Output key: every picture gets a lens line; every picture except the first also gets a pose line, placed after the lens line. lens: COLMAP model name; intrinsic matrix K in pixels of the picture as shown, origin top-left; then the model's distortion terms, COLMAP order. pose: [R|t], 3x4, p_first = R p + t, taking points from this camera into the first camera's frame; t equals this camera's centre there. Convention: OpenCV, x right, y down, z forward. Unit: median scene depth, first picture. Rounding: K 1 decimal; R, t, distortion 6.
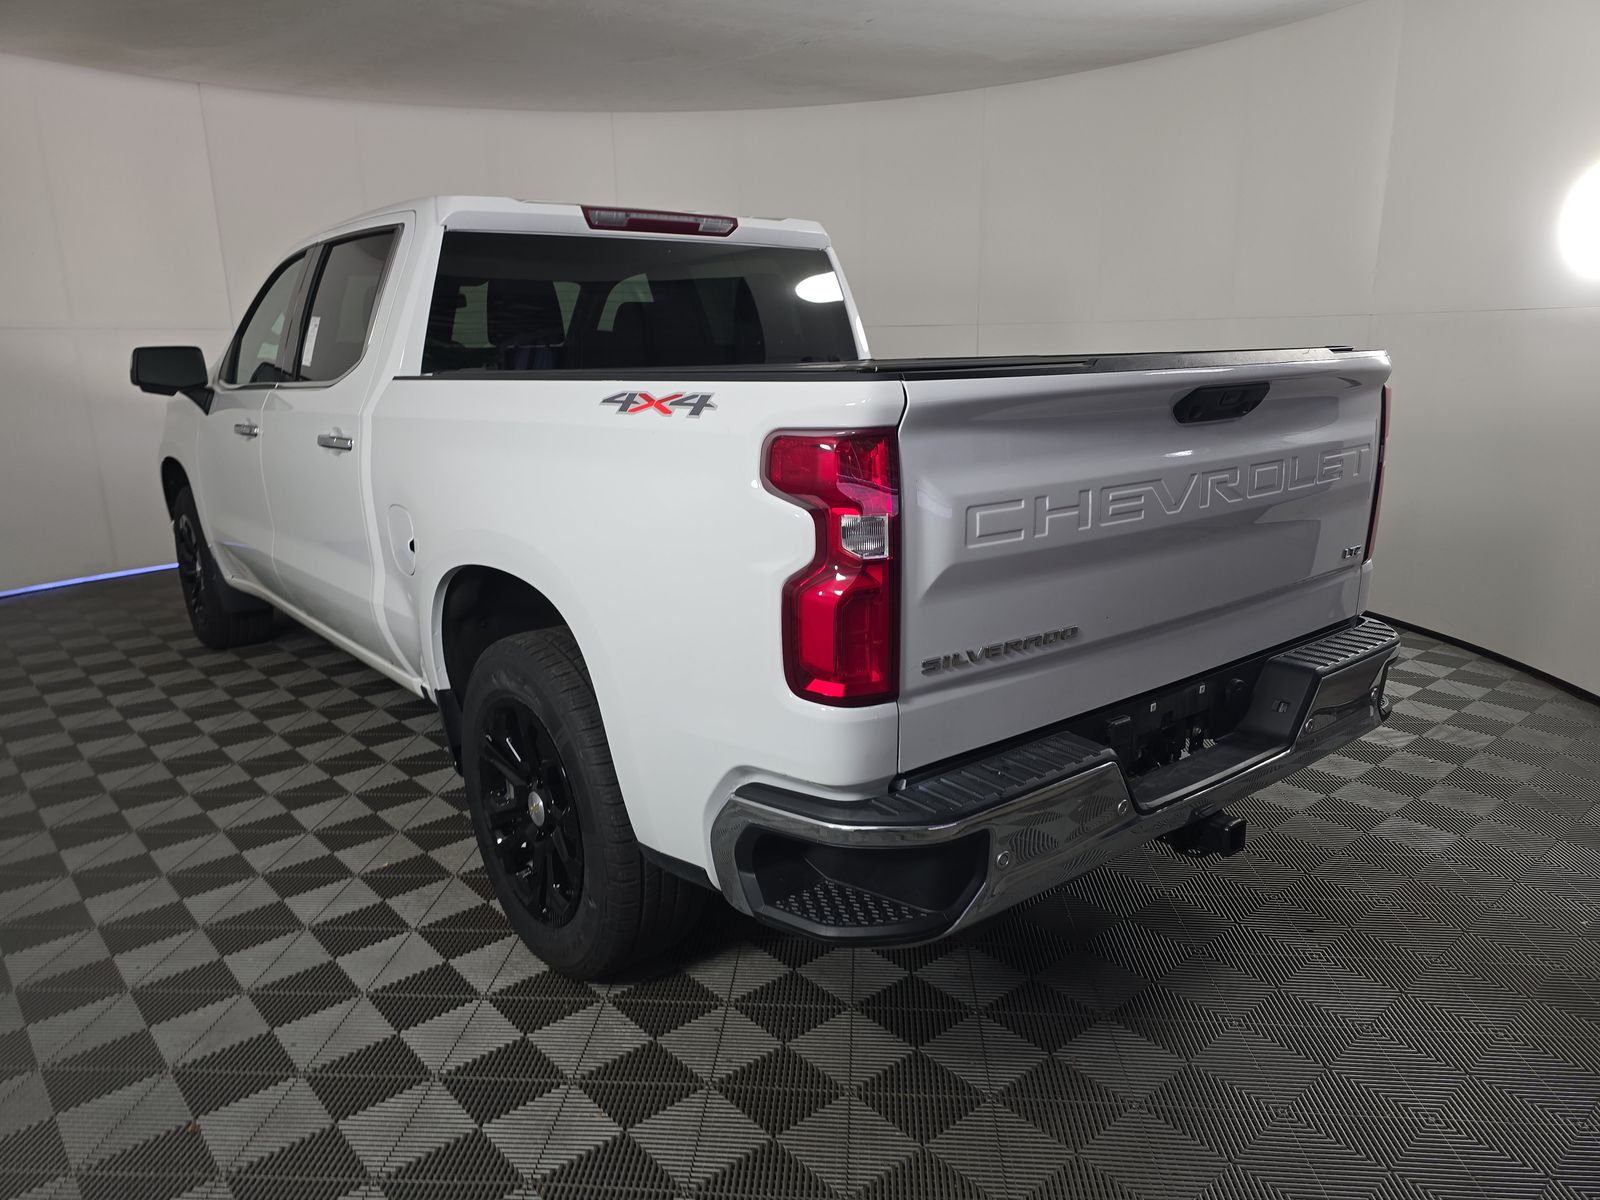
lens RADIAL K [[1073.0, 0, 803.6], [0, 1073.0, 593.9], [0, 0, 1]] dist [0.058686, -0.006032]
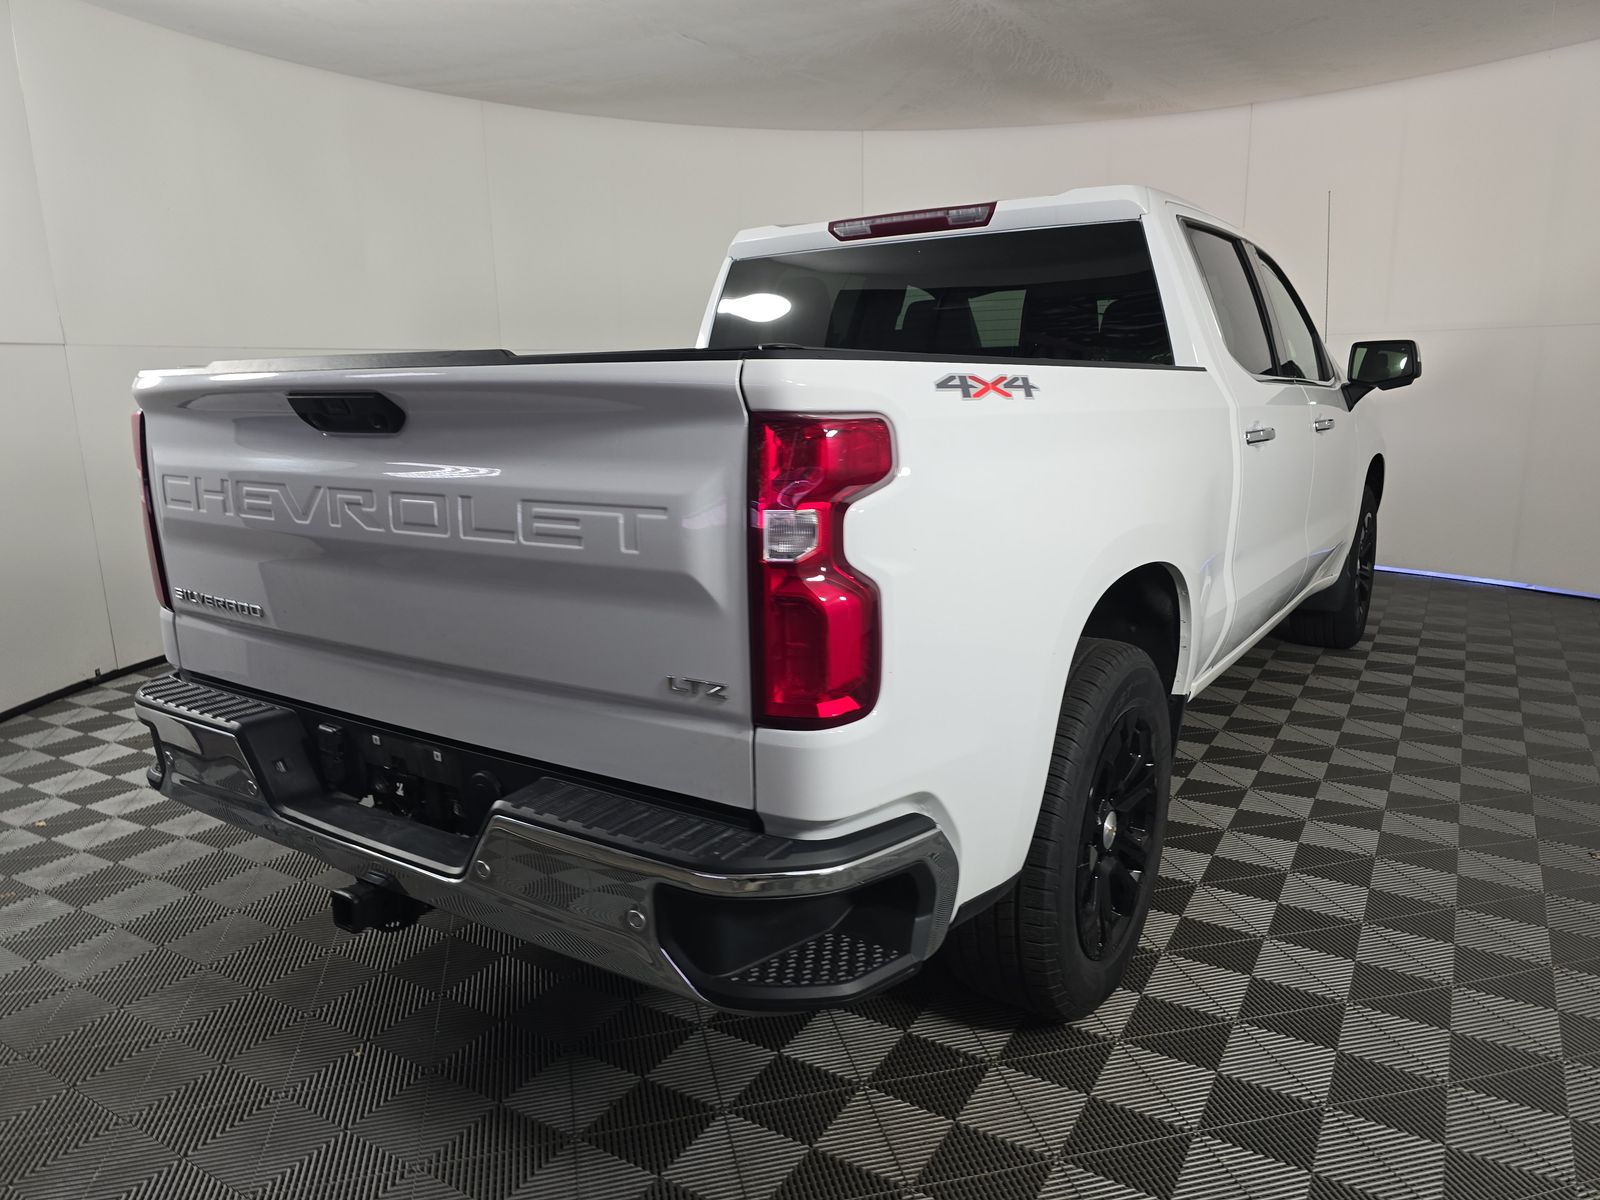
lens RADIAL K [[1073.0, 0, 773.0], [0, 1073.0, 587.2], [0, 0, 1]] dist [0.058686, -0.006032]
pose [[0.300773, 0.192357, -0.934096, 1.401919], [-0.204128, 0.969734, 0.133968, -0.237753], [0.931594, 0.150381, 0.330935, 1.097521]]
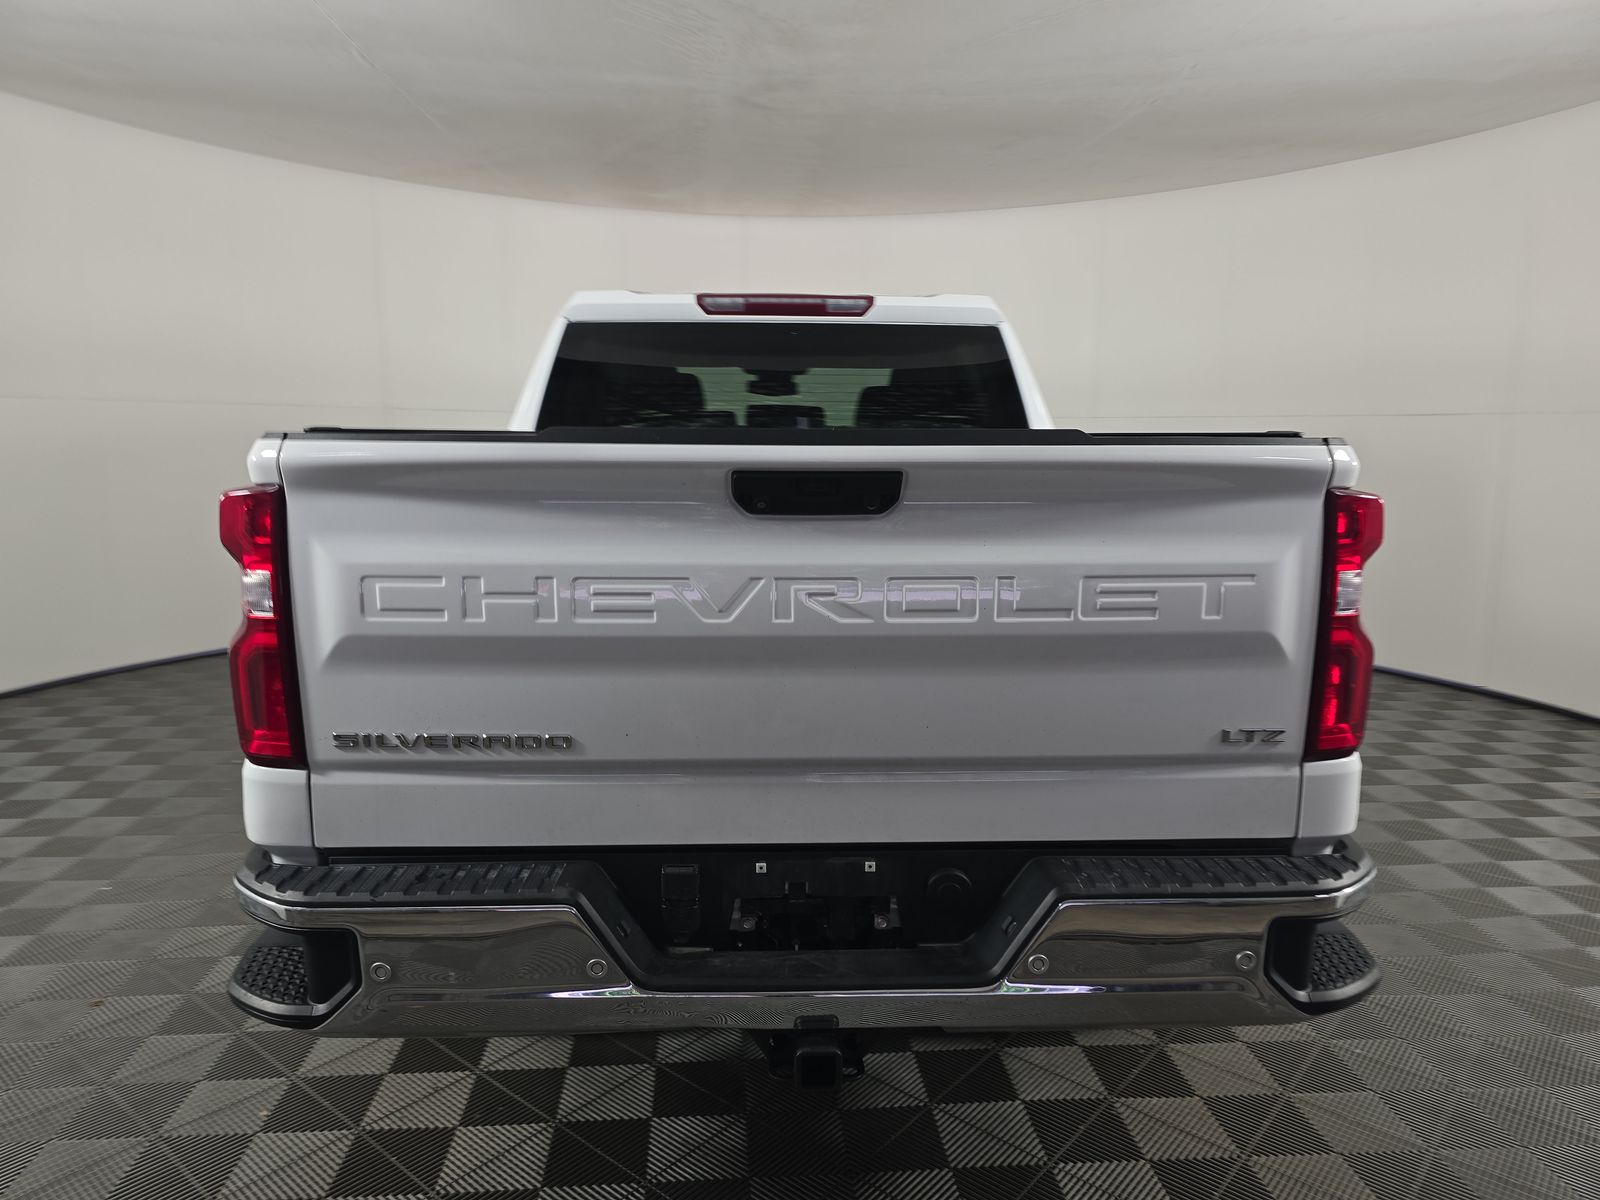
lens RADIAL K [[1073.0, 0, 795.5], [0, 1073.0, 606.6], [0, 0, 1]] dist [0.058686, -0.006032]
pose [[0.809199, 0.110244, -0.577099, 0.864031], [-0.152154, 0.988051, -0.024598, -0.076484], [0.567491, 0.107712, 0.816304, 0.384682]]
